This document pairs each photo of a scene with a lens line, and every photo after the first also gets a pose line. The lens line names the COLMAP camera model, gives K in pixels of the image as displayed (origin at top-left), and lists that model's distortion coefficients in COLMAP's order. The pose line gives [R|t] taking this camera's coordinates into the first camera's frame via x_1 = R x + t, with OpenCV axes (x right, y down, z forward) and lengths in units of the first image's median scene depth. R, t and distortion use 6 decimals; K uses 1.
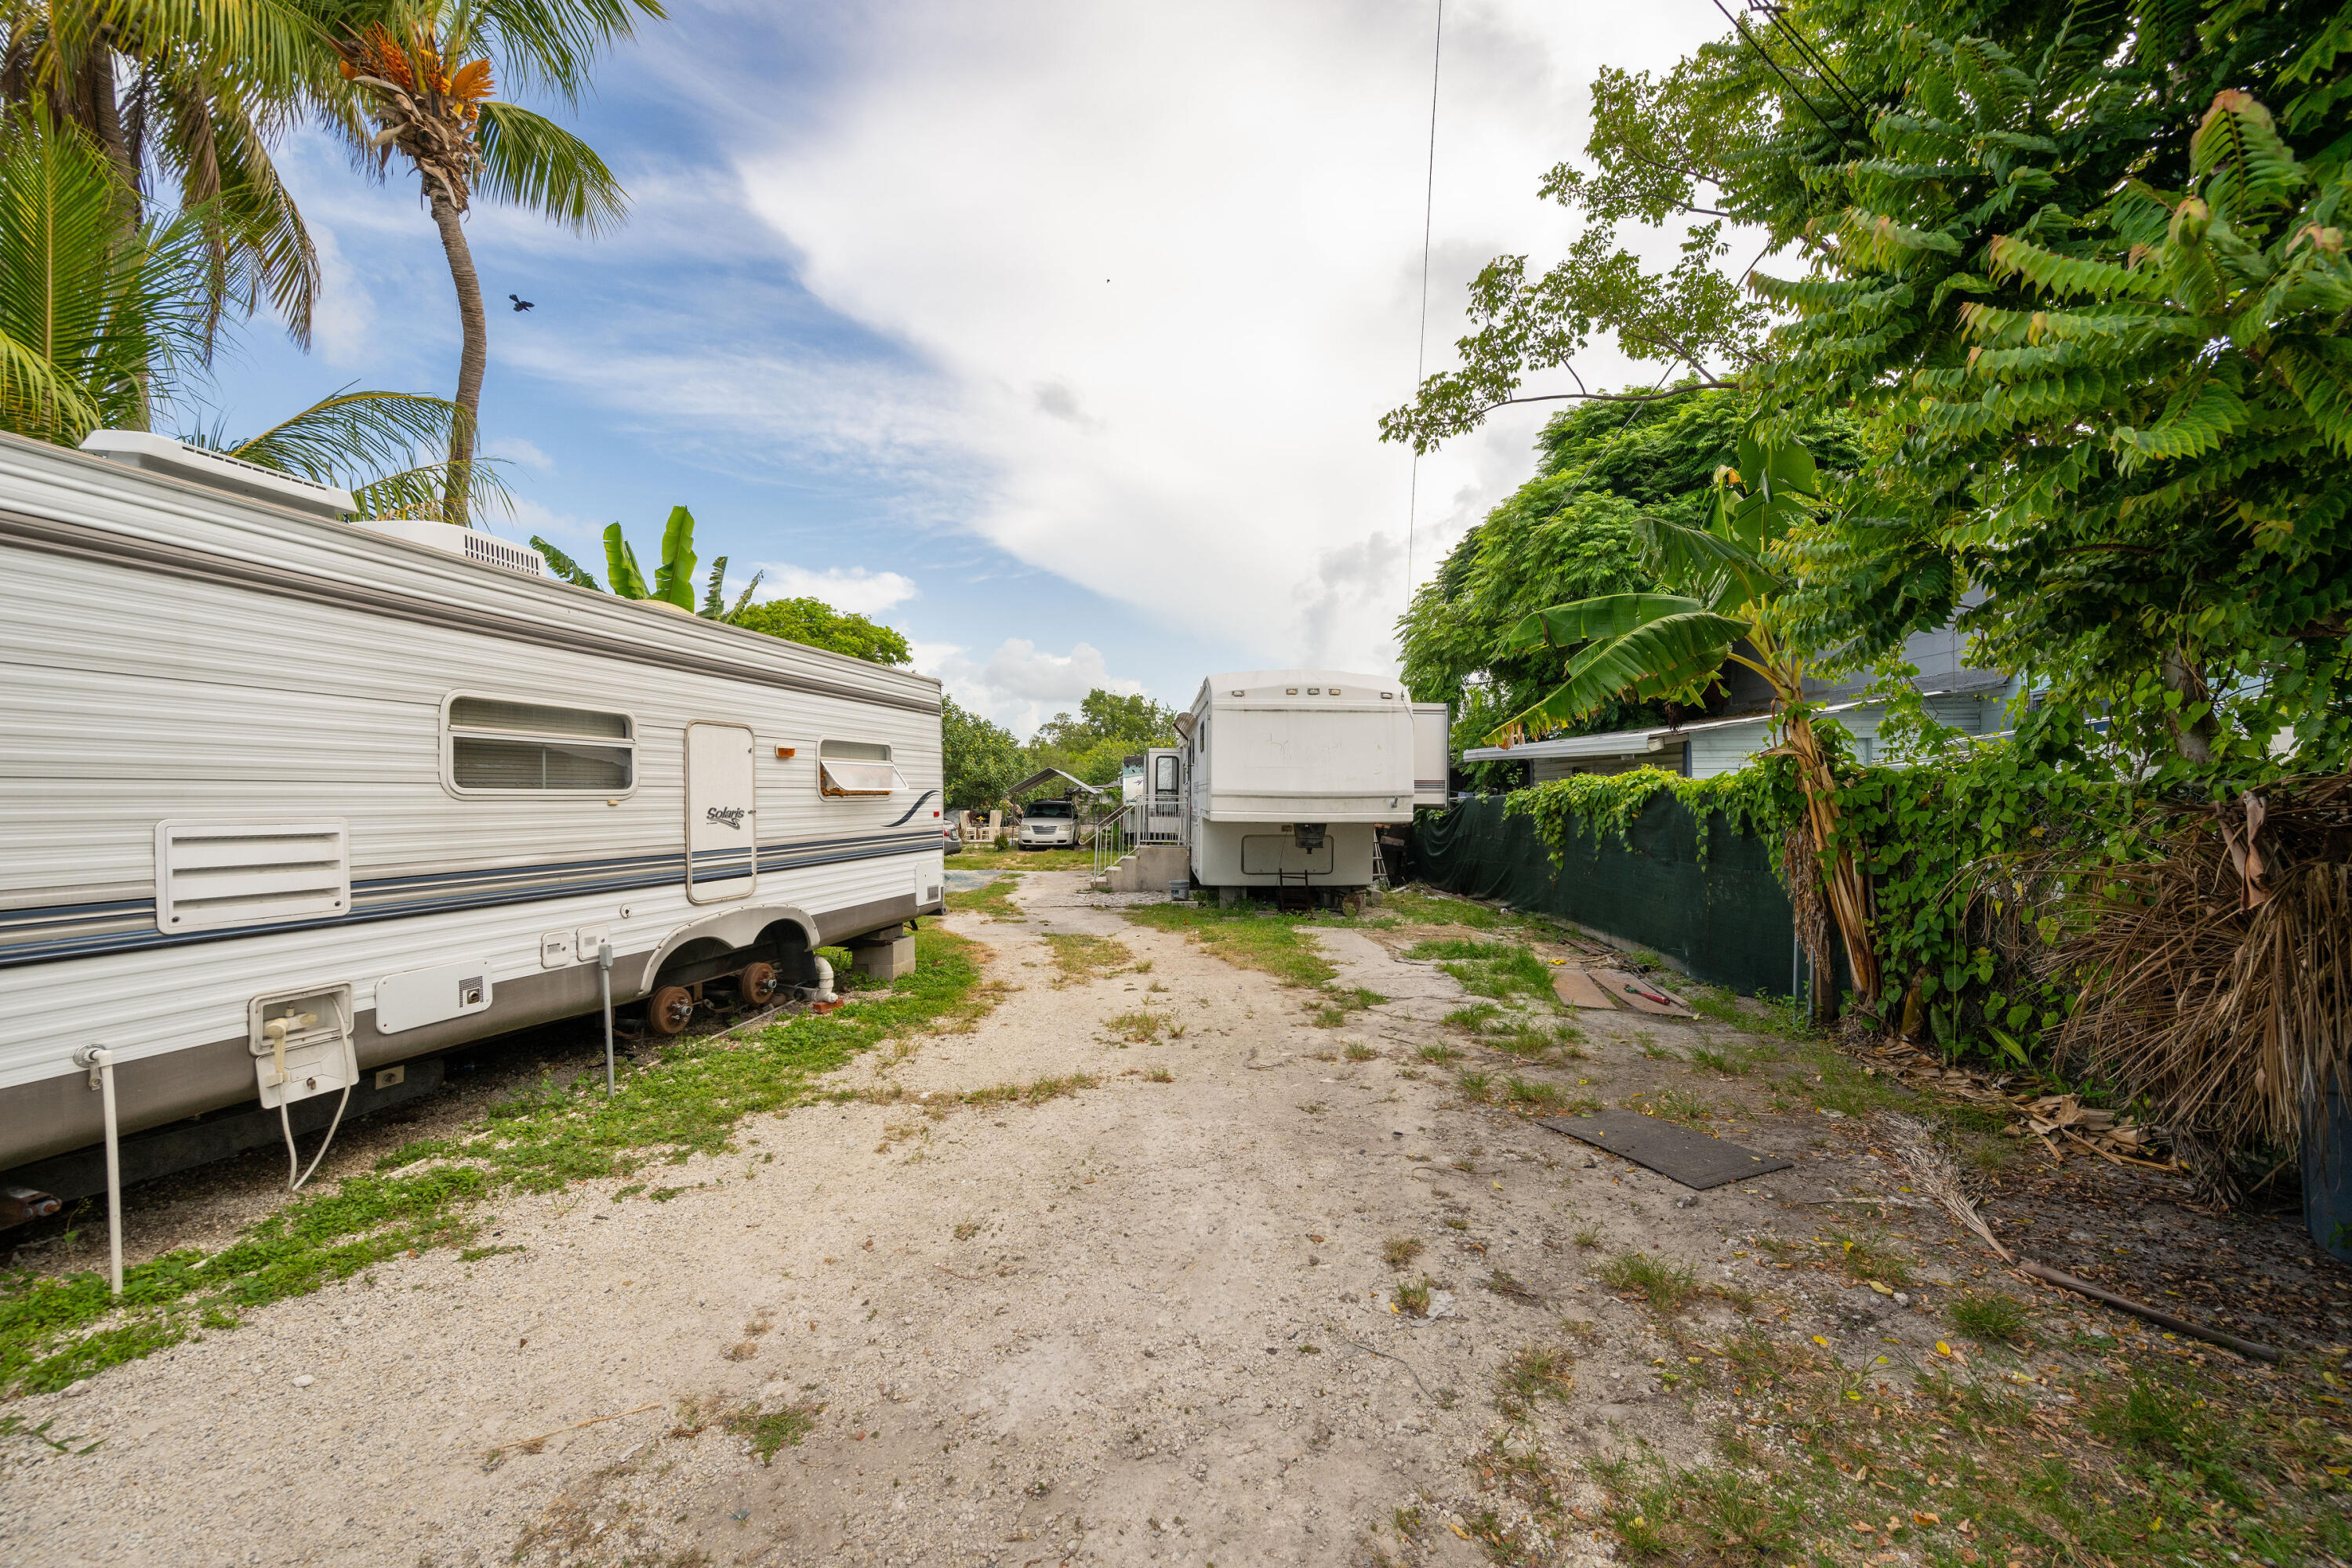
lens RADIAL K [[931.8, 0, 1172.1], [0, 931.8, 794.7], [0, 0, 1]] dist [-0.000454, -0.000127]
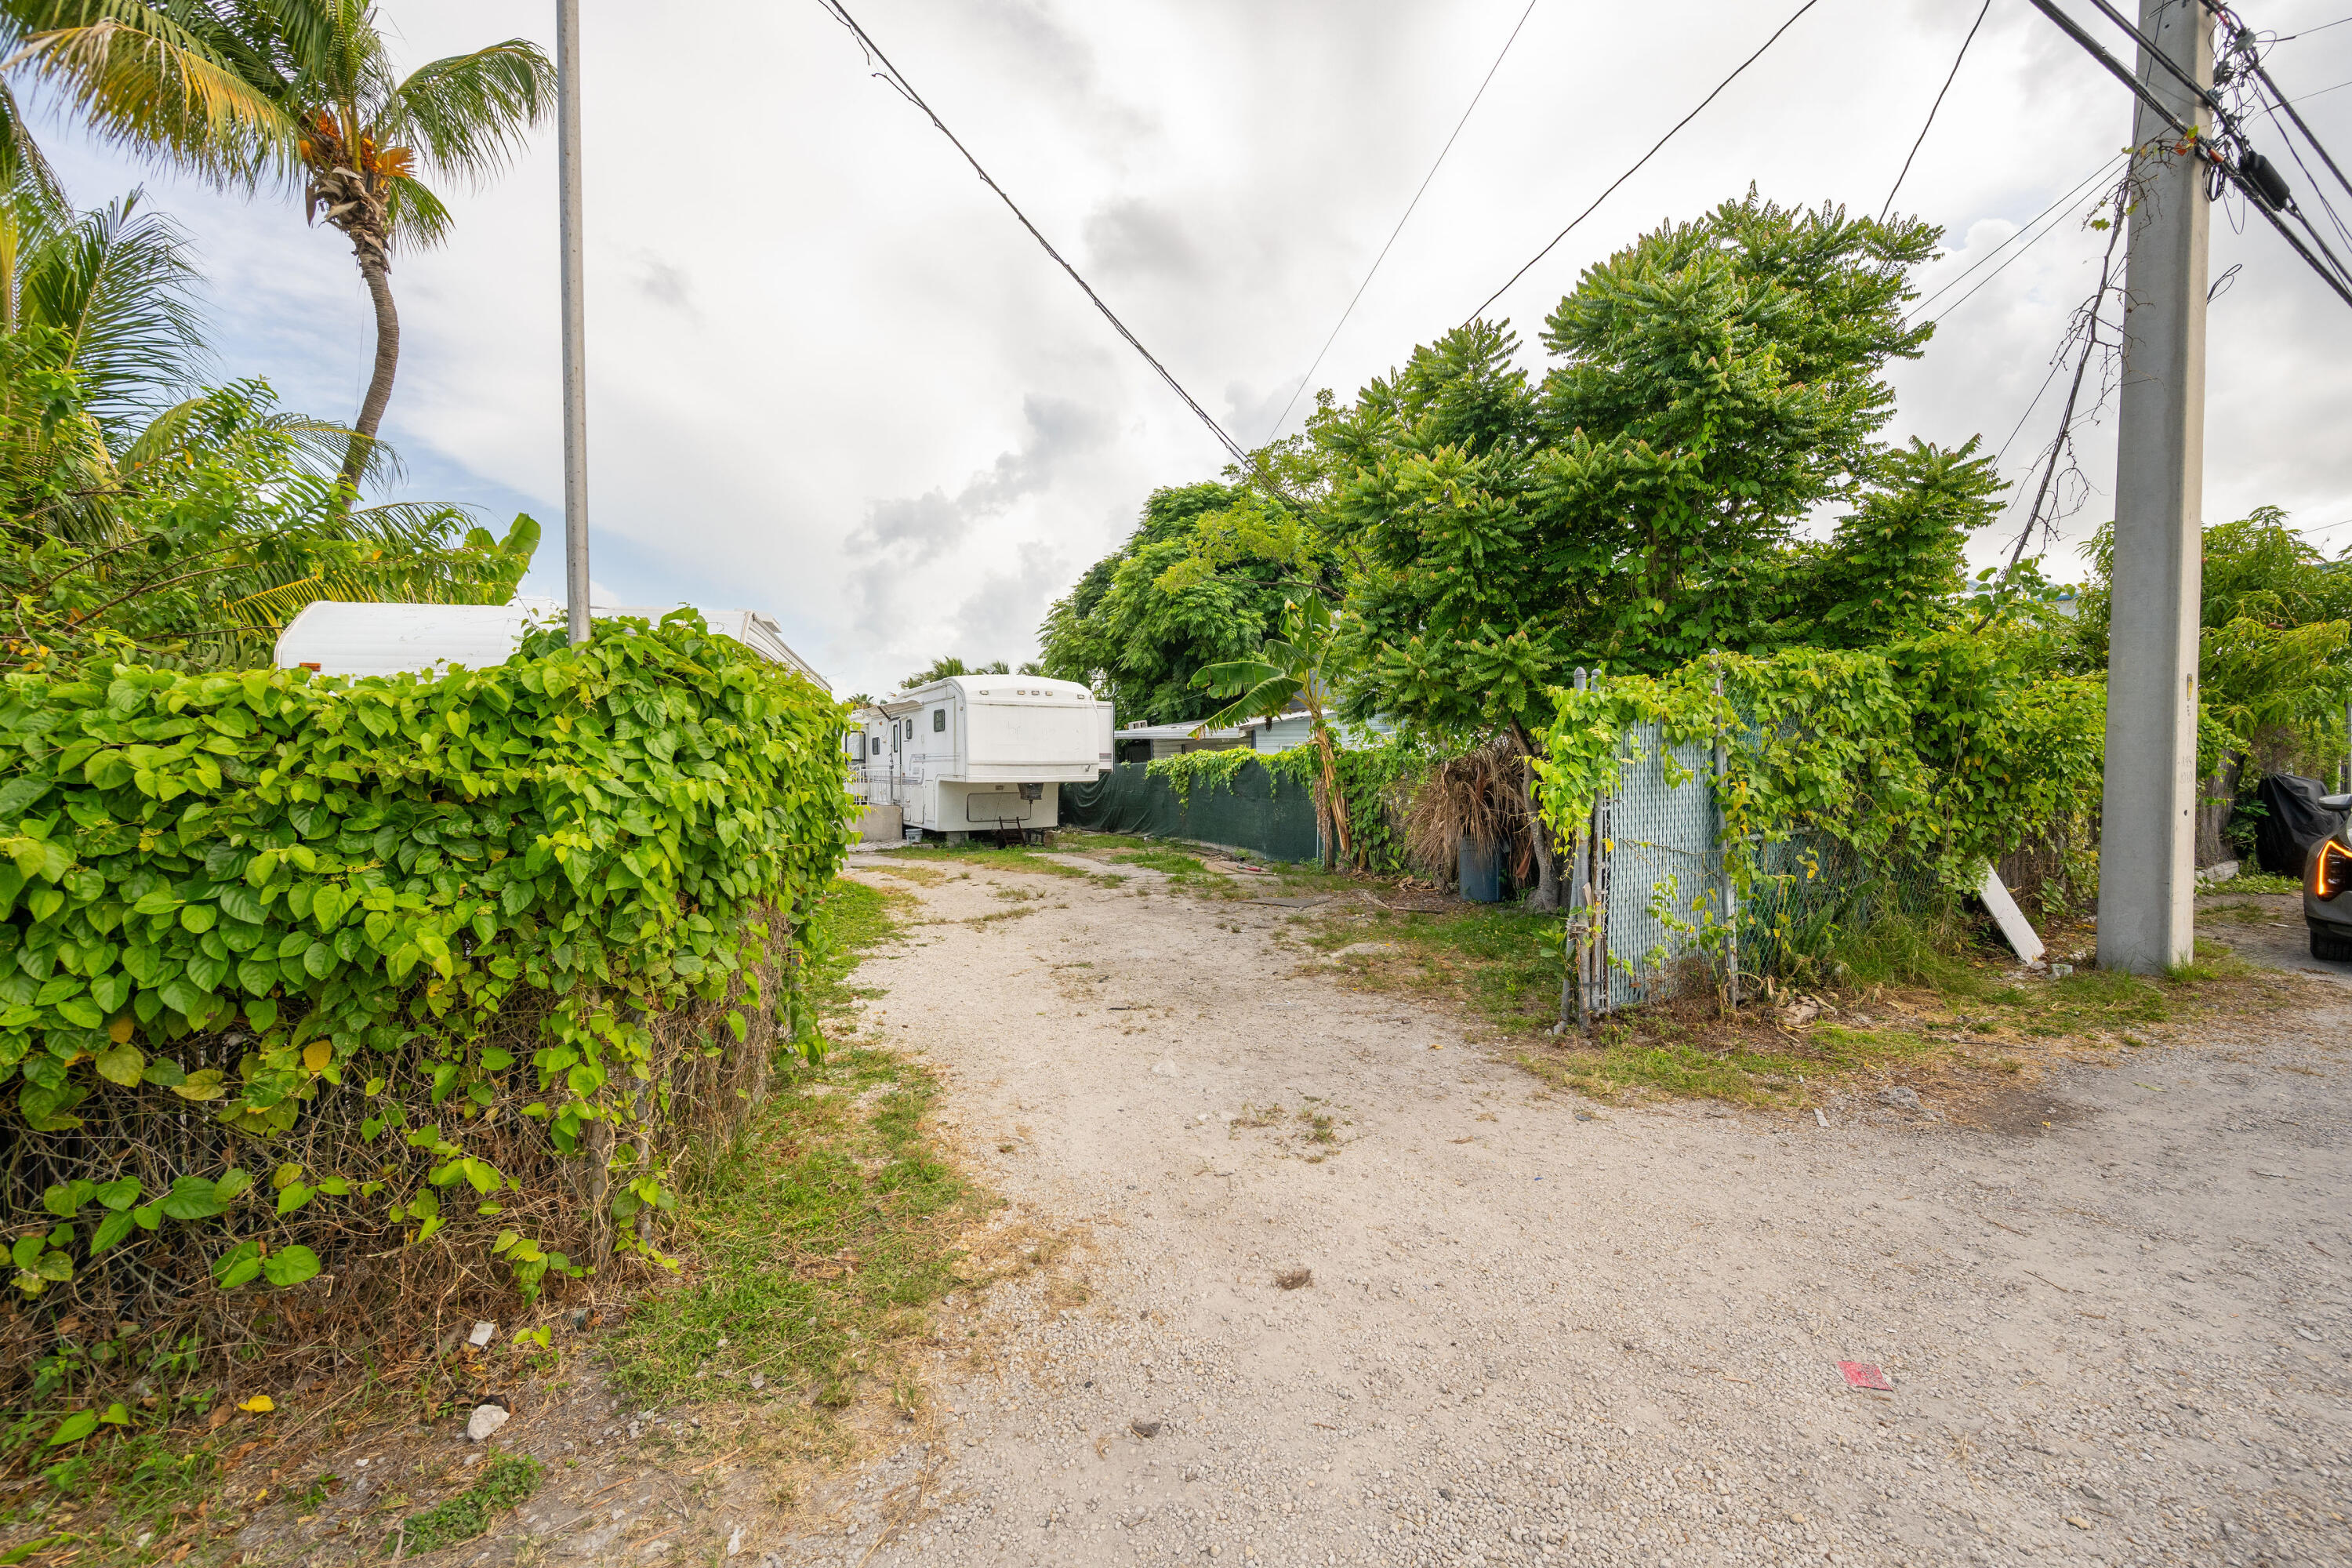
lens RADIAL K [[931.8, 0, 1172.1], [0, 931.8, 794.7], [0, 0, 1]] dist [-0.000454, -0.000127]
pose [[0.887011, -0.020537, 0.461291, -0.325637], [0.004553, 0.999351, 0.035738, -0.001980], [-0.461725, -0.029600, 0.886529, -0.391707]]
